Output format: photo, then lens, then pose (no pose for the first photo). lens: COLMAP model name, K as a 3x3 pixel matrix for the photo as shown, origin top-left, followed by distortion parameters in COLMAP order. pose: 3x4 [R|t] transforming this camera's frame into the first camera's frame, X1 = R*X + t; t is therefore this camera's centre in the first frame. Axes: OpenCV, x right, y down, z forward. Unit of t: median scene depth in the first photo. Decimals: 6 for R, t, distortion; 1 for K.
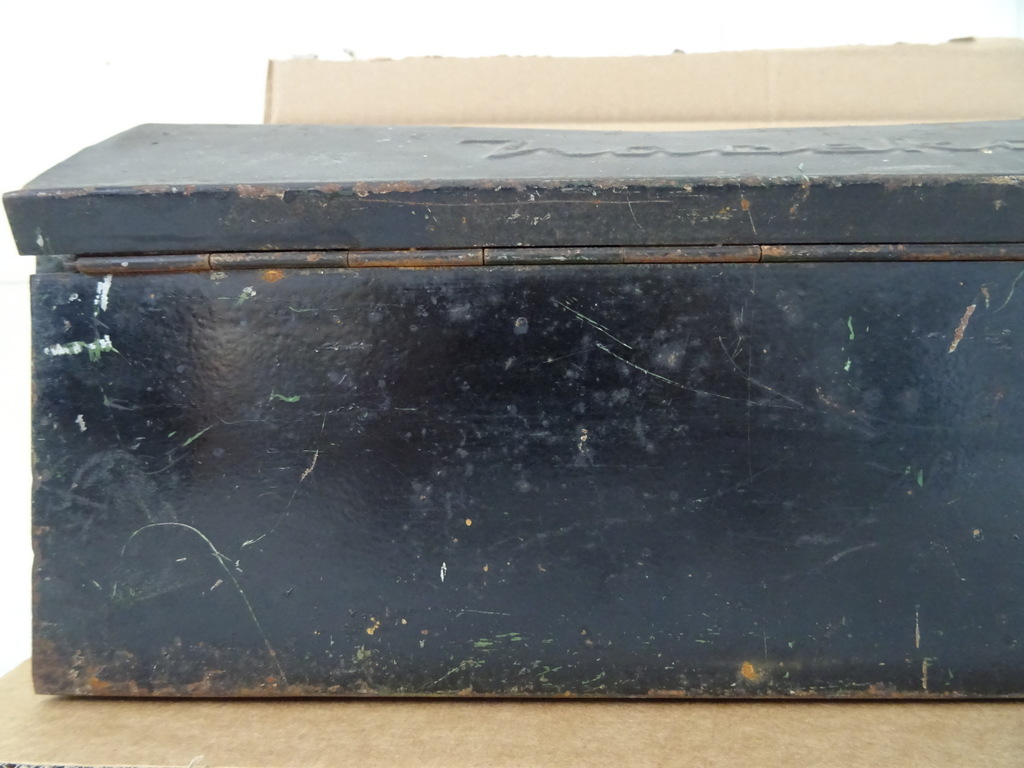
lens RADIAL K [[726.3, 0, 520.5], [0, 726.3, 381.7], [0, 0, 1]] dist [0.002592, -0.015932]
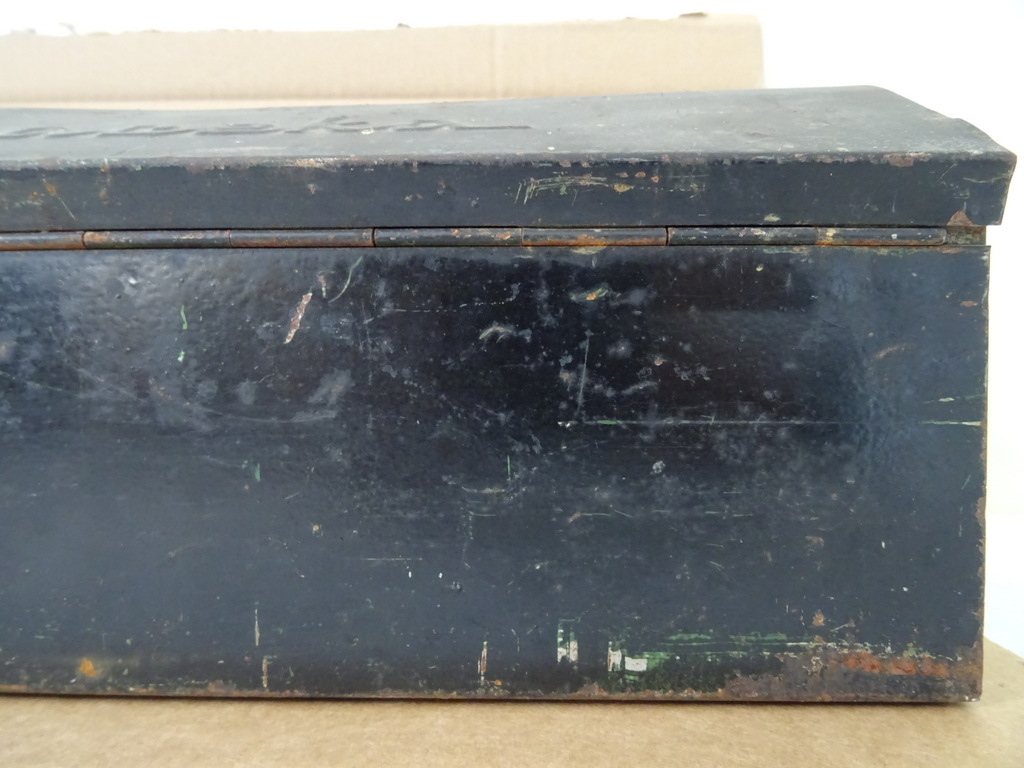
lens RADIAL K [[726.3, 0, 518.8], [0, 726.3, 382.7], [0, 0, 1]] dist [0.002592, -0.015932]
pose [[0.999998, 0.002003, 0.000538, 0.894093], [-0.002019, 0.999510, 0.031242, -0.018249], [-0.000475, -0.031243, 0.999512, 0.032705]]
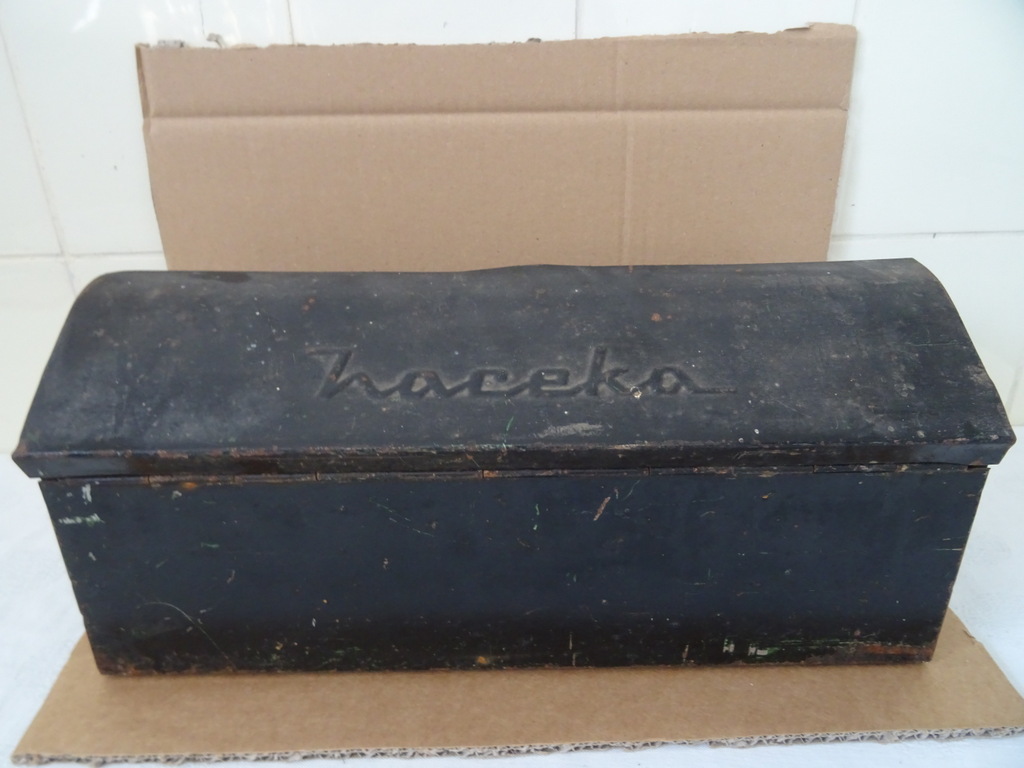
lens RADIAL K [[726.3, 0, 517.0], [0, 726.3, 376.2], [0, 0, 1]] dist [0.002592, -0.015932]
pose [[0.999311, -0.012327, 0.035019, 0.348434], [-0.003227, 0.910852, 0.412721, -1.061880], [-0.036985, -0.412550, 0.910184, -0.427485]]
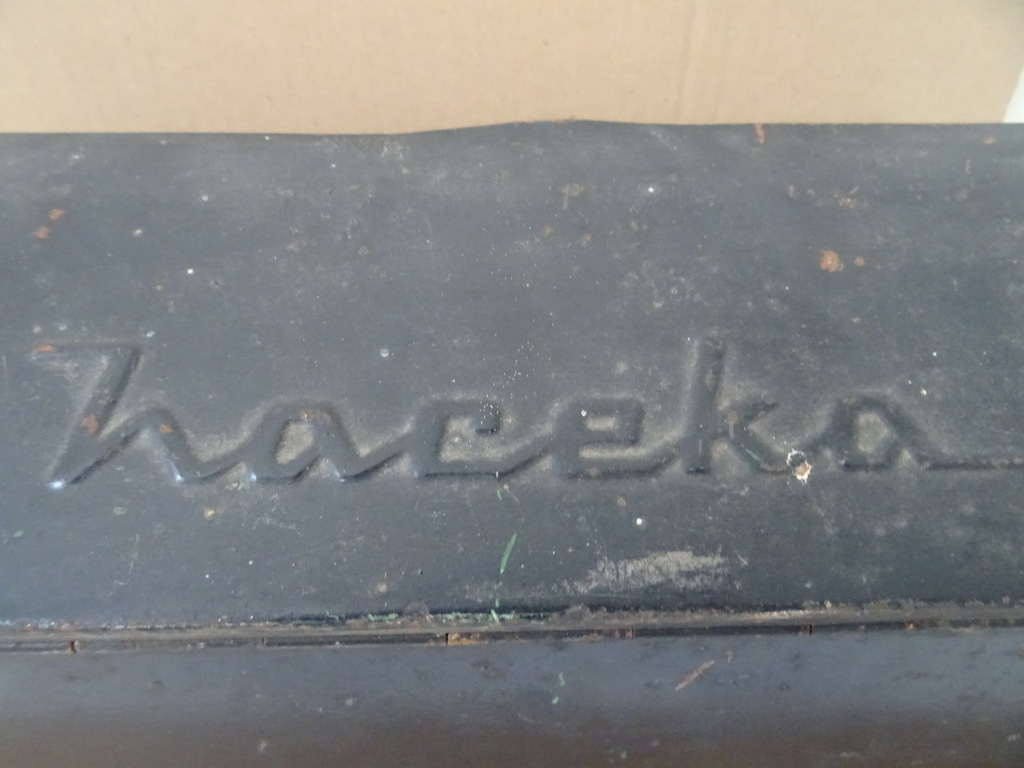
lens RADIAL K [[726.3, 0, 511.9], [0, 726.3, 381.0], [0, 0, 1]] dist [0.002592, -0.015932]
pose [[0.998592, -0.016752, 0.050335, 0.359774], [-0.019718, 0.763654, 0.645324, -0.864131], [-0.049249, -0.645408, 0.762248, 0.584839]]
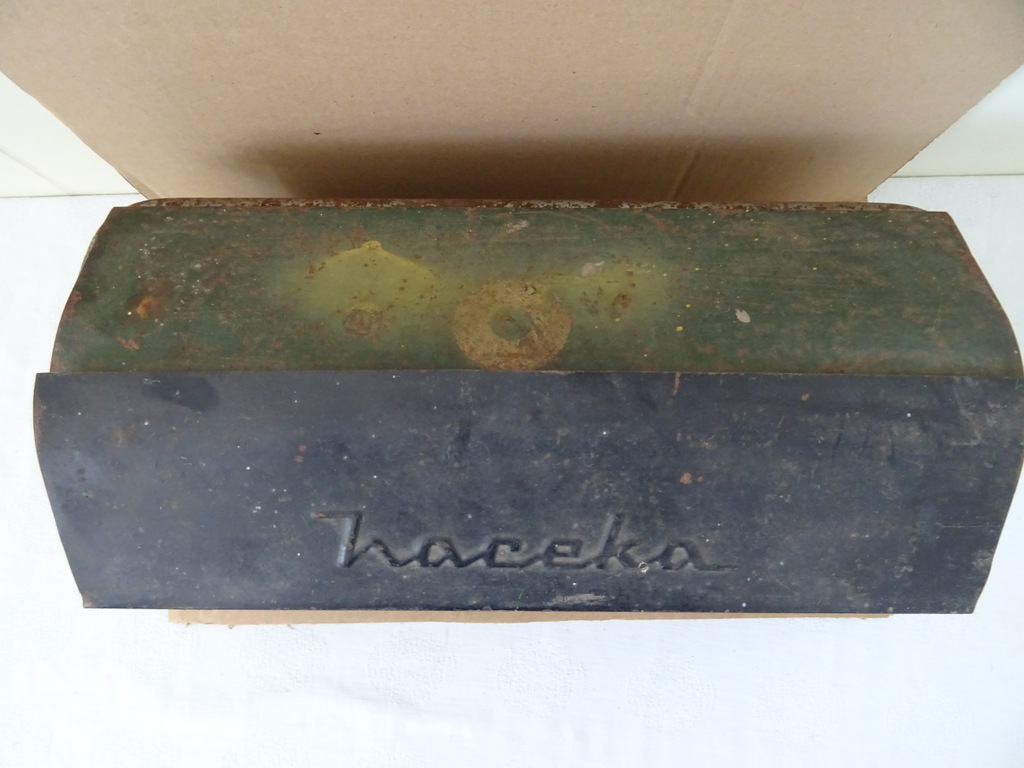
lens RADIAL K [[726.3, 0, 521.3], [0, 726.3, 380.0], [0, 0, 1]] dist [0.002592, -0.015932]
pose [[0.999821, -0.001844, 0.018805, 0.354027], [-0.018433, 0.123539, 0.992169, -2.117576], [-0.004152, -0.992338, 0.123483, 1.297788]]
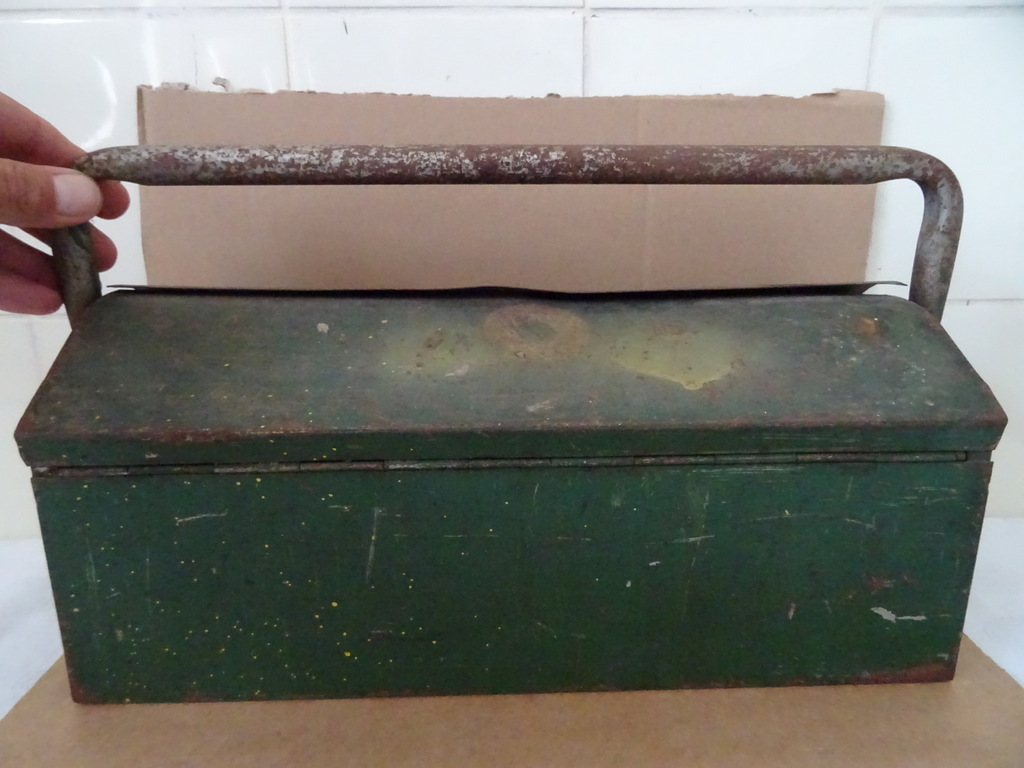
lens RADIAL K [[726.3, 0, 510.0], [0, 726.3, 376.1], [0, 0, 1]] dist [0.002592, -0.015932]
pose [[-0.998977, 0.023596, -0.038583, 0.508459], [0.013262, 0.968441, 0.248889, -0.772183], [0.043239, 0.248123, -0.967763, 3.515742]]
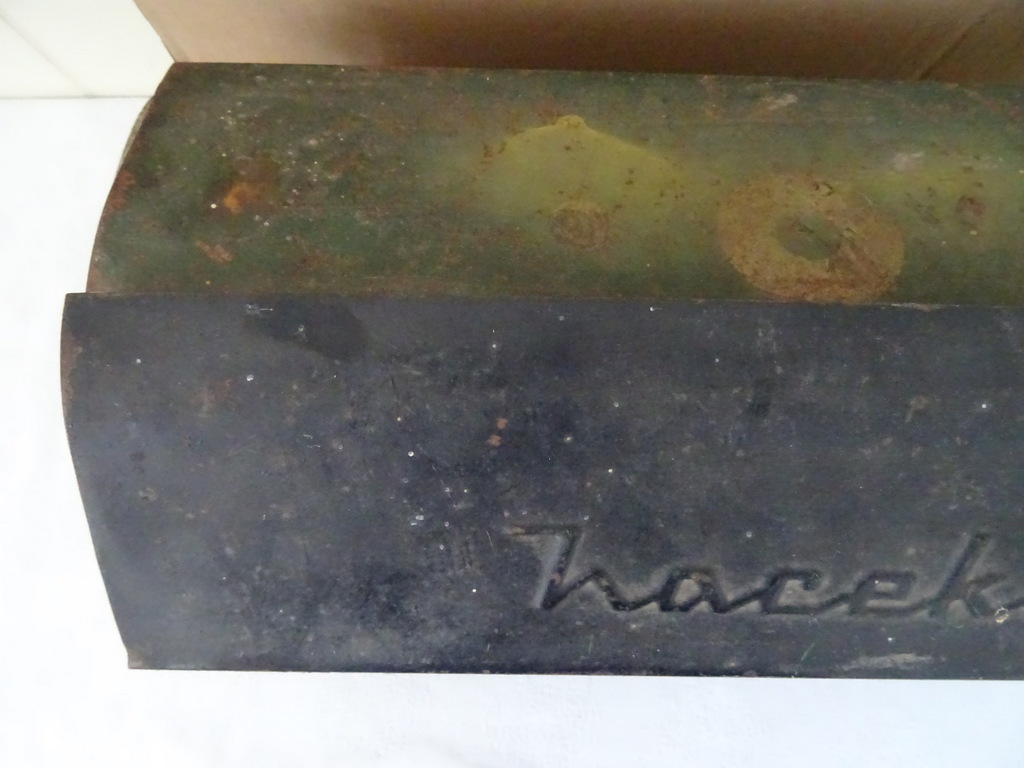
lens RADIAL K [[726.3, 0, 516.2], [0, 726.3, 382.0], [0, 0, 1]] dist [0.002592, -0.015932]
pose [[0.999299, 0.013006, 0.035096, -0.122018], [-0.036368, 0.115783, 0.992609, -1.476885], [0.008847, -0.993189, 0.116175, 1.289145]]
